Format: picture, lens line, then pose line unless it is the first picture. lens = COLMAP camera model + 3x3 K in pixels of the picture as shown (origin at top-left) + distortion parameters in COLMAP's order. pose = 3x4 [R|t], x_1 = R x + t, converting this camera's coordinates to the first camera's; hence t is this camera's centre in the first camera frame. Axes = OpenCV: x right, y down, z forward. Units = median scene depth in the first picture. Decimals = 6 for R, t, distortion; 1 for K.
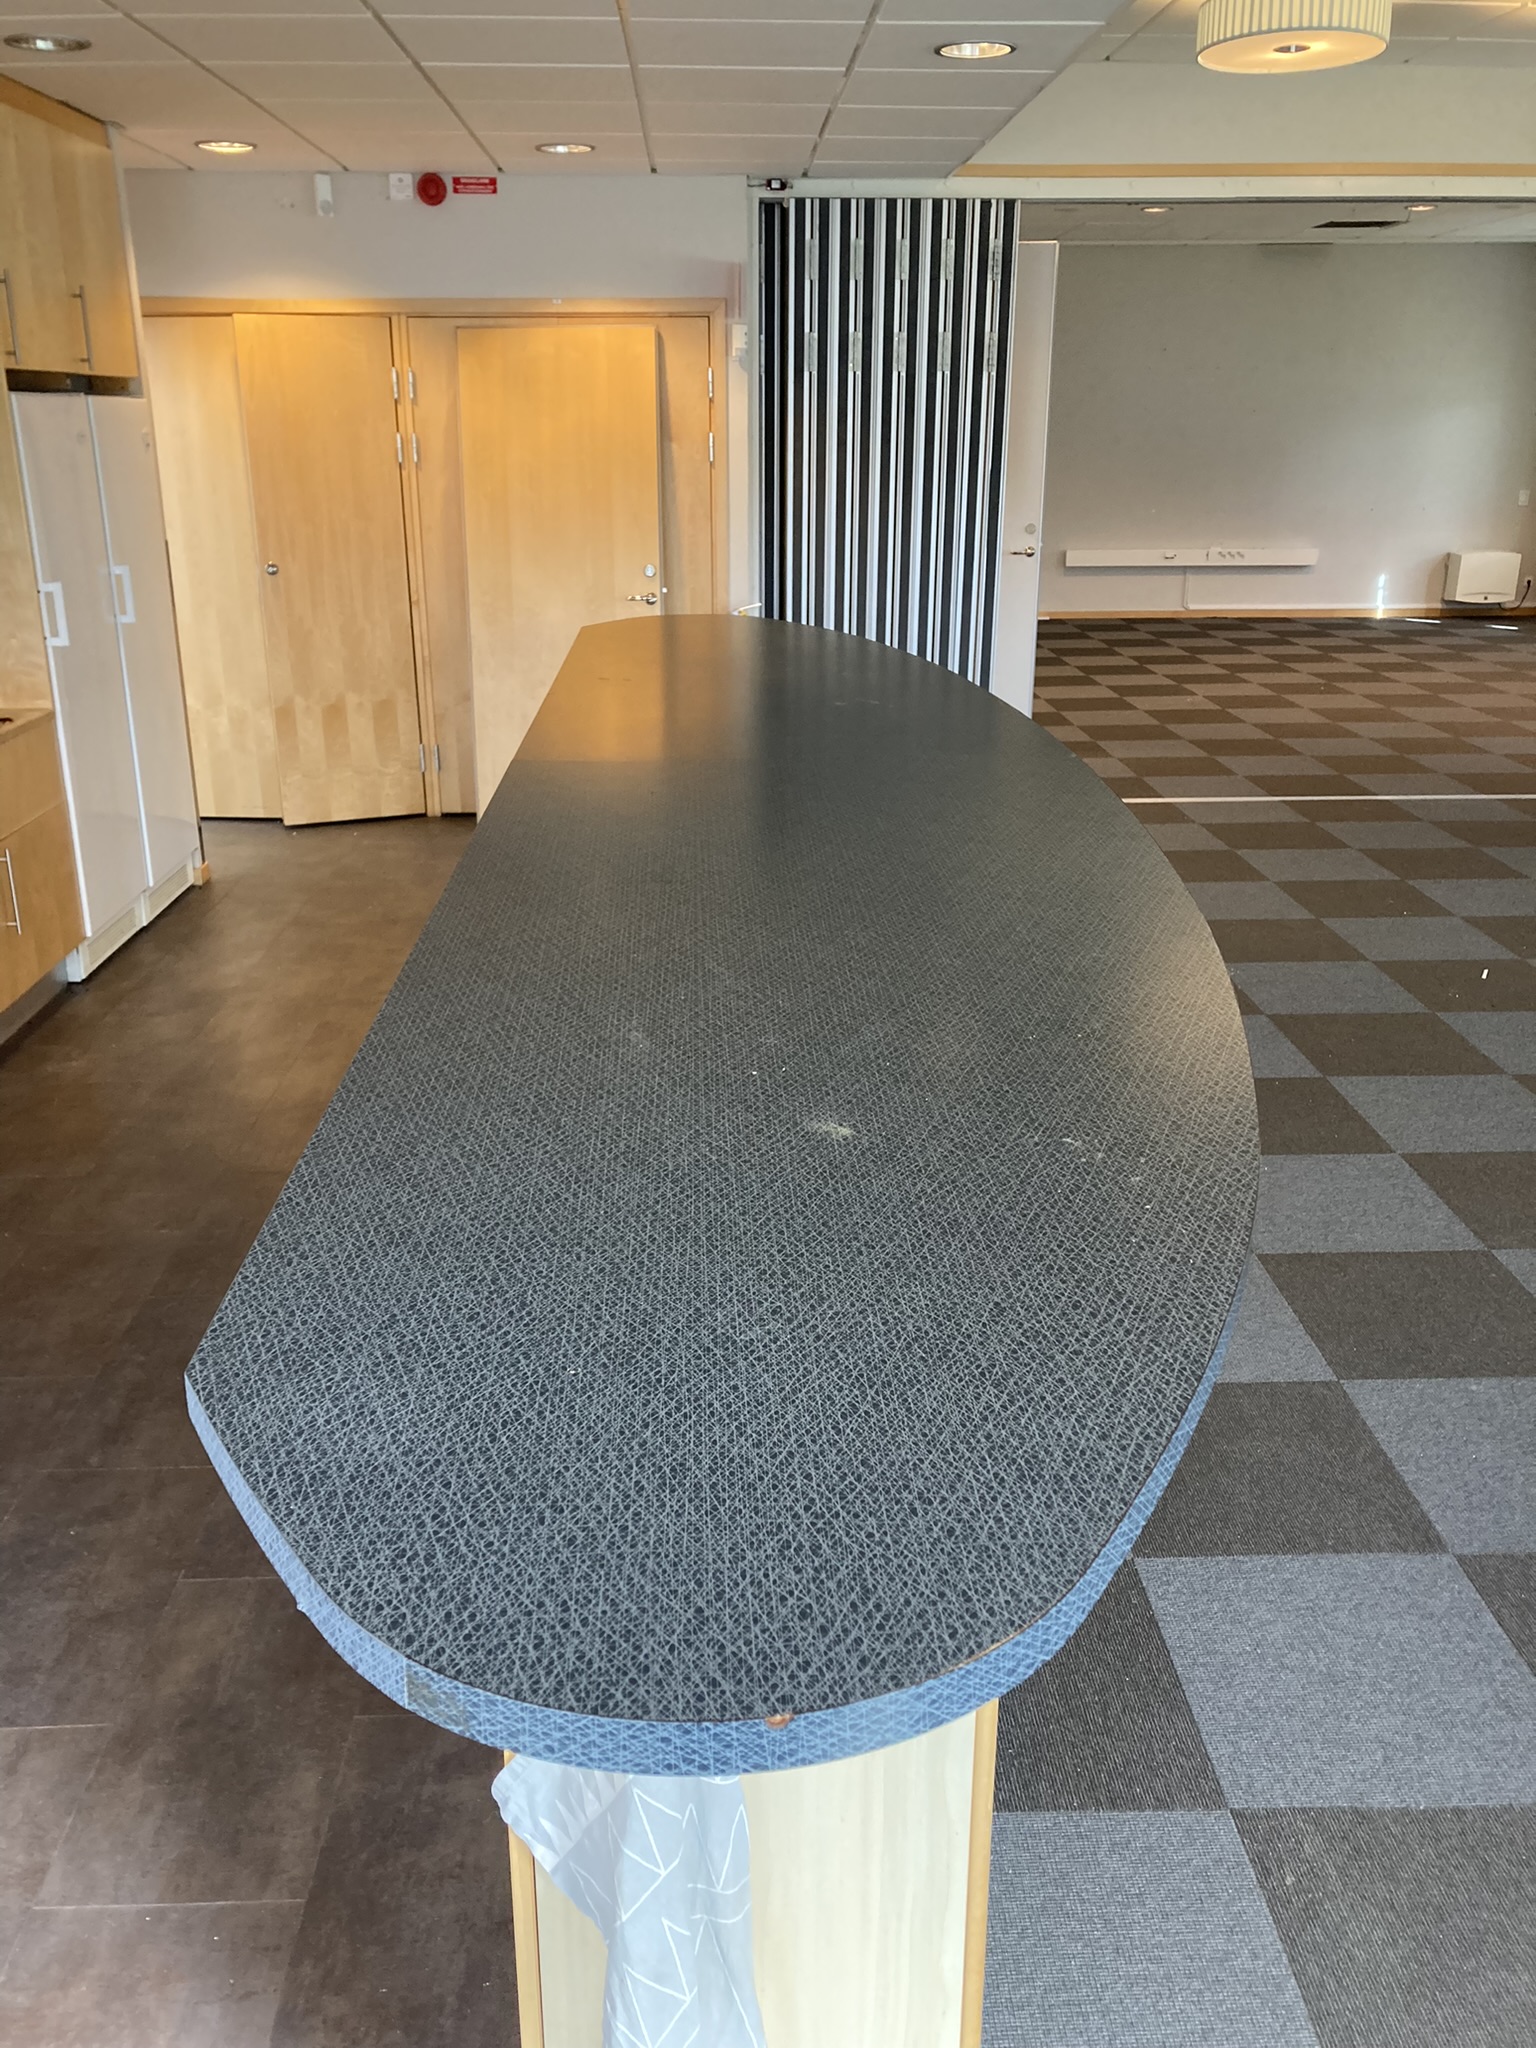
lens RADIAL K [[1700.4, 0, 768.0], [0, 1700.4, 1024.0], [0, 0, 1]] dist [0.069401, -0.014932]
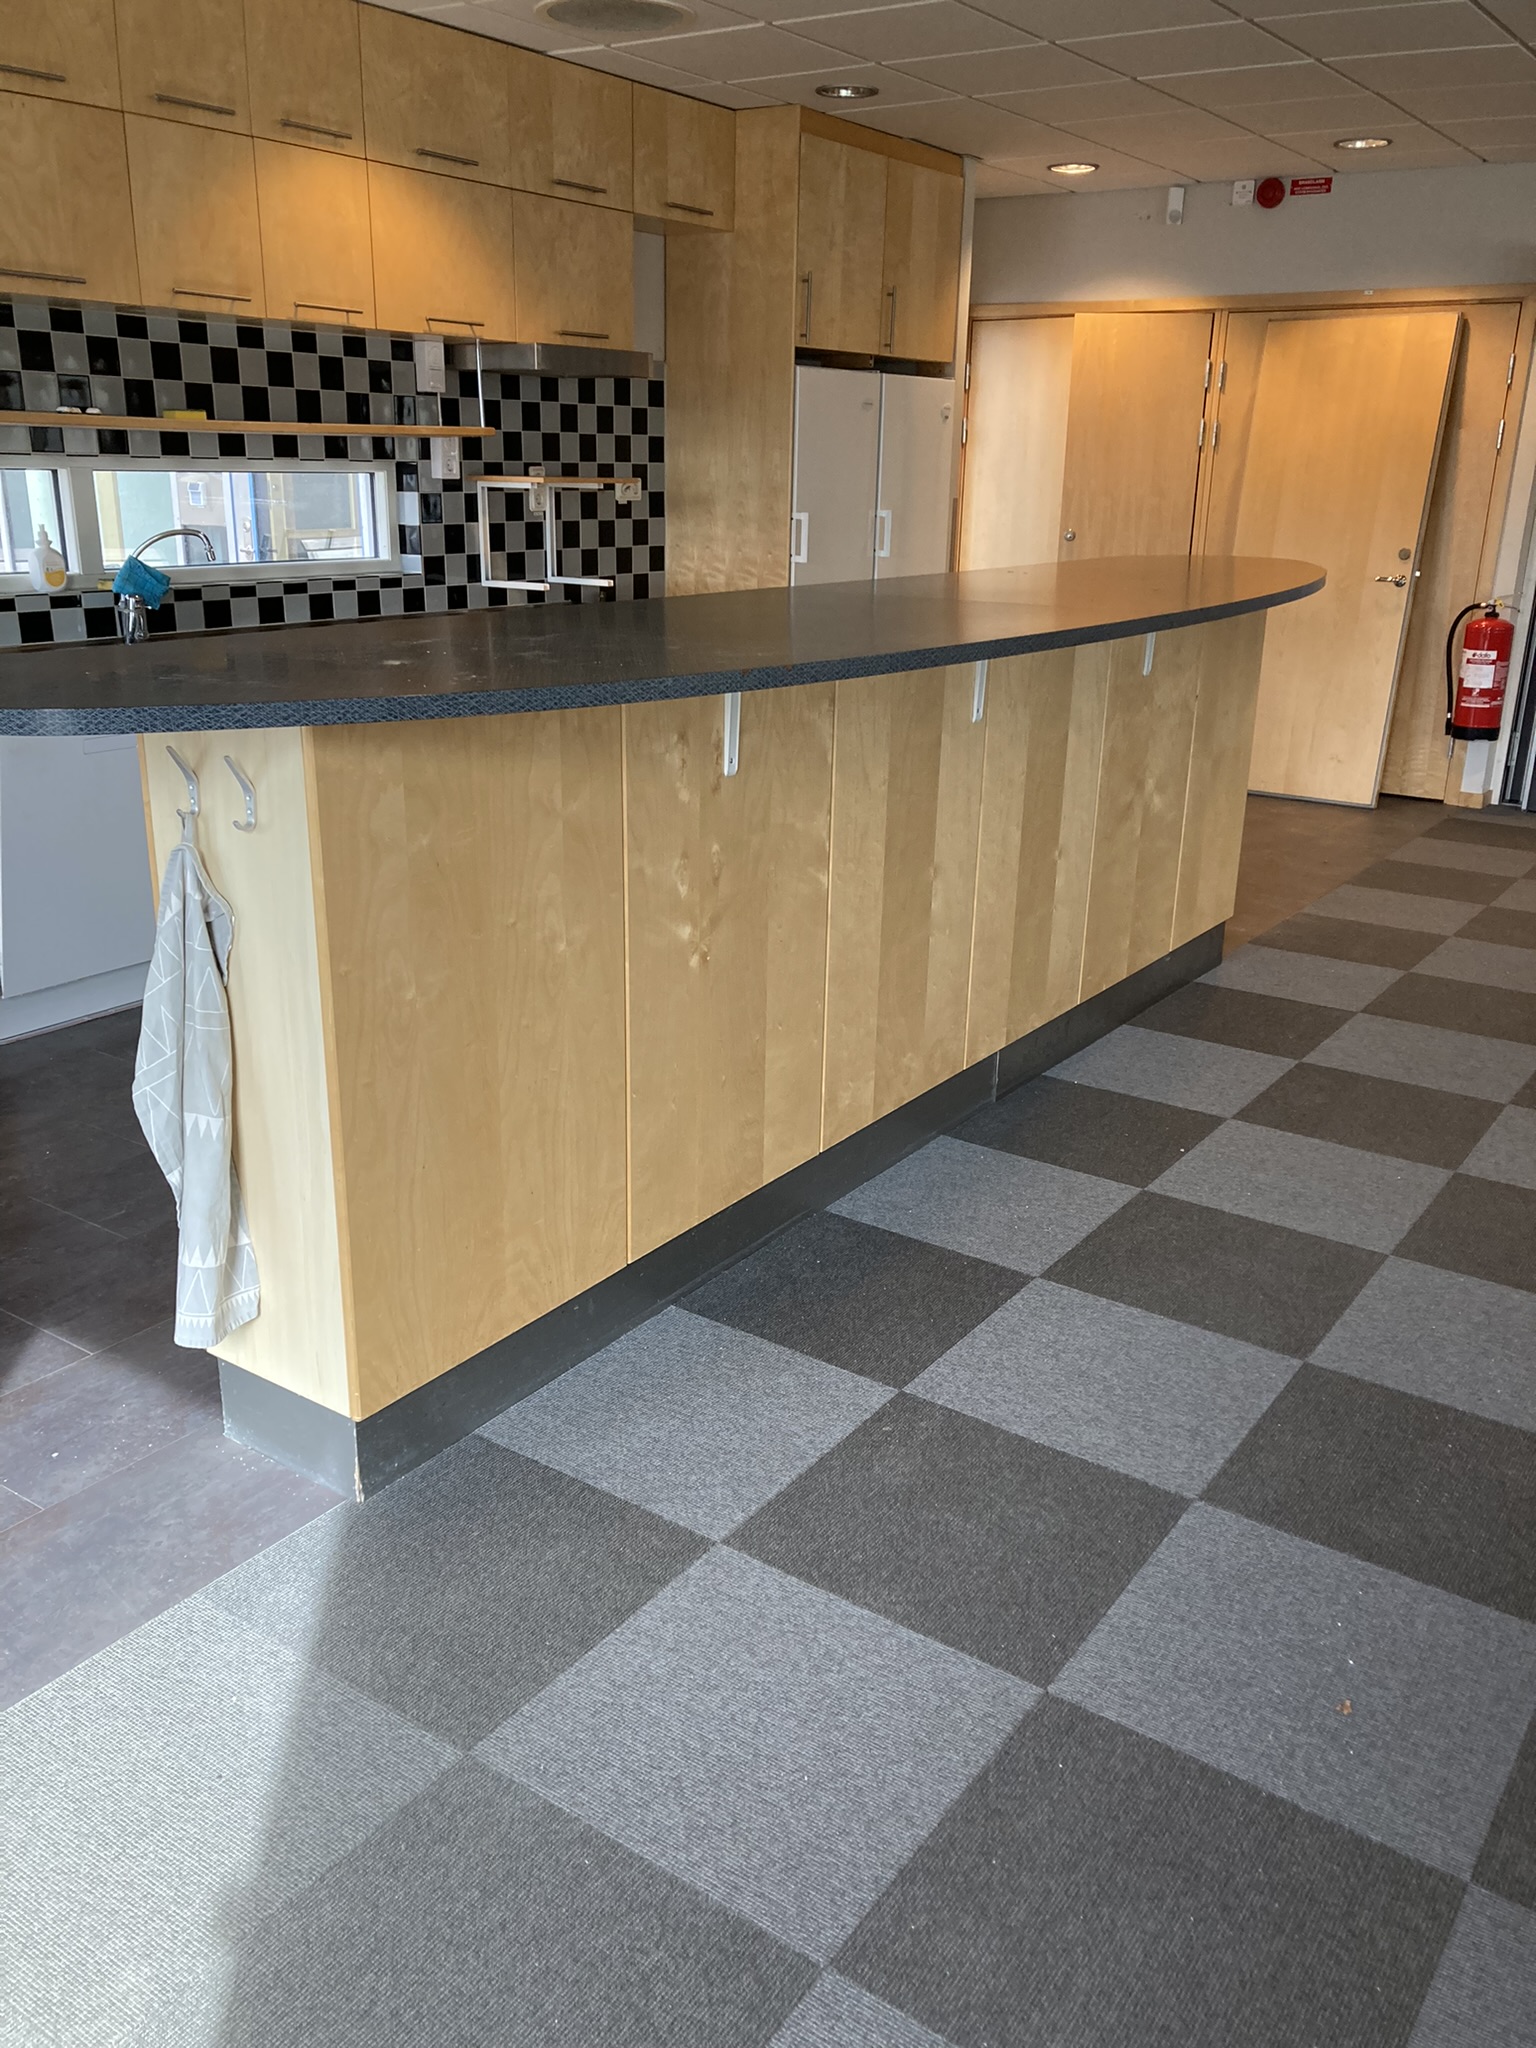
lens RADIAL K [[1700.4, 0, 768.0], [0, 1700.4, 1024.0], [0, 0, 1]] dist [0.069401, -0.014932]
pose [[0.813183, 0.211867, -0.542075, 0.278381], [-0.223933, 0.973584, 0.044591, 0.053753], [0.537203, 0.085128, 0.839146, -0.045262]]
